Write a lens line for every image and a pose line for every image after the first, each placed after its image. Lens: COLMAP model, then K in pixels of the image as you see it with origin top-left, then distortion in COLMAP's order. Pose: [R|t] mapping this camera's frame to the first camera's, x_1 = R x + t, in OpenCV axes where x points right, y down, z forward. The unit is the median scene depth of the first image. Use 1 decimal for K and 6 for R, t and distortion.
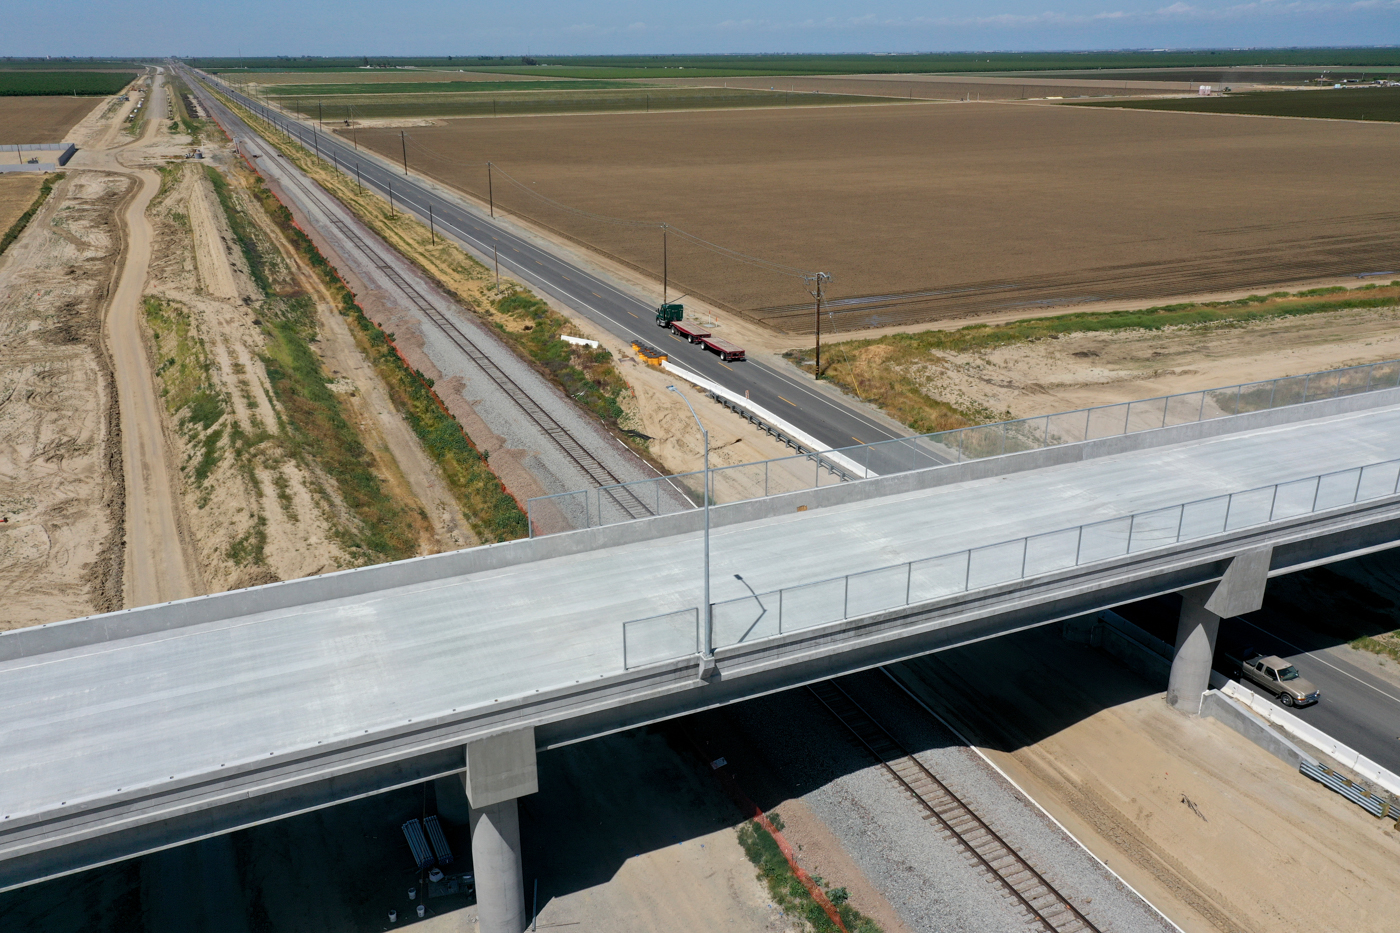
lens RADIAL K [[1104.4, 0, 703.0], [0, 1104.4, 478.8], [0, 0, 1]] dist [0.012710, 0.007423]
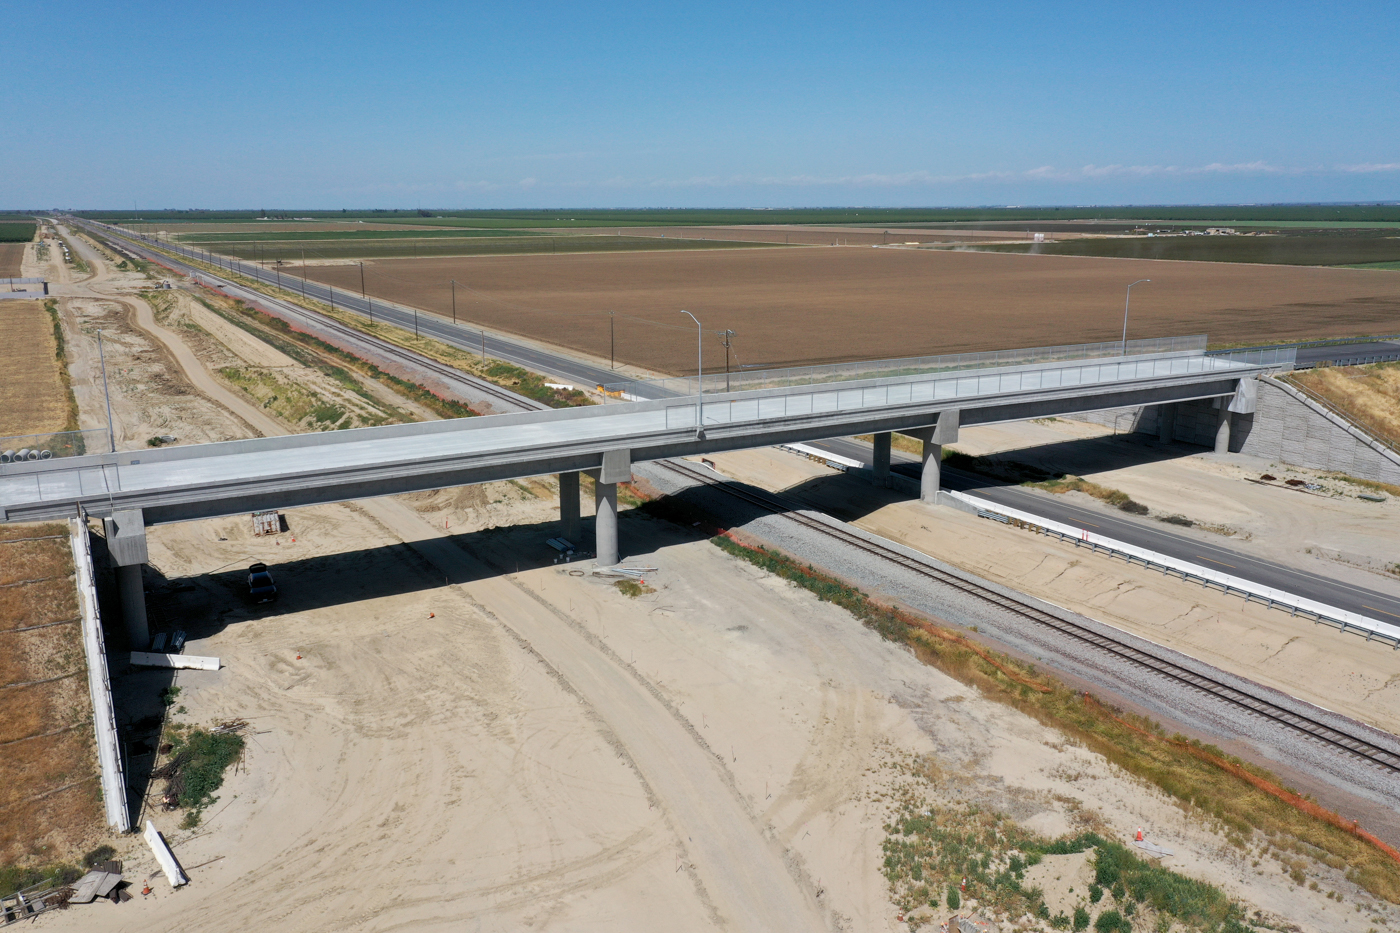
lens RADIAL K [[1104.4, 0, 702.1], [0, 1104.4, 466.5], [0, 0, 1]] dist [0.012710, 0.007423]
pose [[0.995106, -0.019597, 0.096853, -0.070245], [0.032686, 0.990244, -0.135459, 0.179746], [-0.093254, 0.137962, 0.986038, -0.409472]]
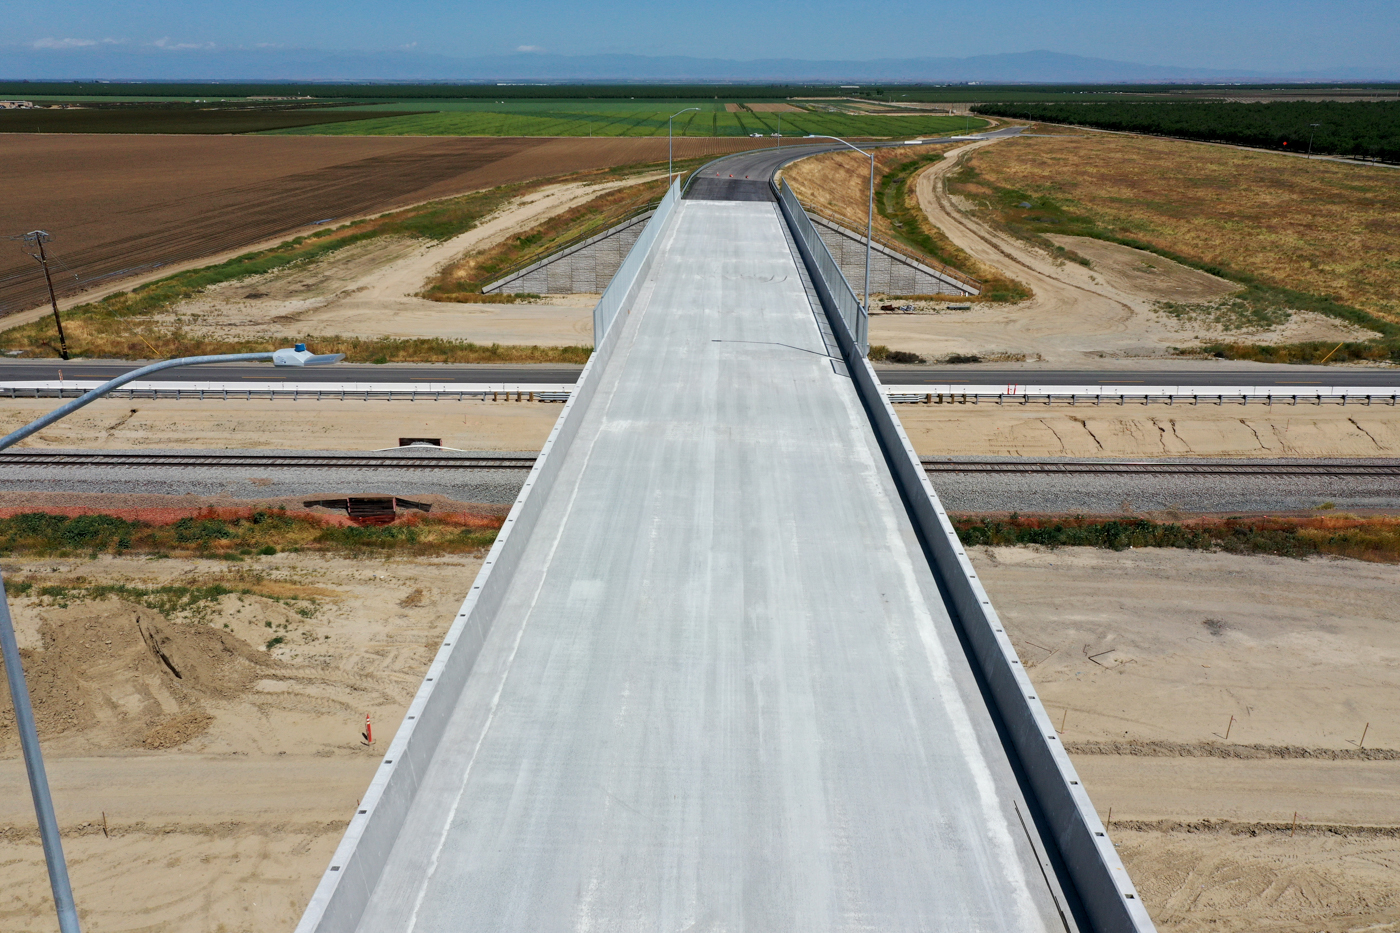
lens RADIAL K [[1104.4, 0, 697.8], [0, 1104.4, 468.4], [0, 0, 1]] dist [0.012710, 0.007423]
pose [[0.436653, -0.288916, 0.851975, -0.396510], [0.320303, 0.934898, 0.152875, 0.011573], [-0.840679, 0.206137, 0.500767, 0.174288]]
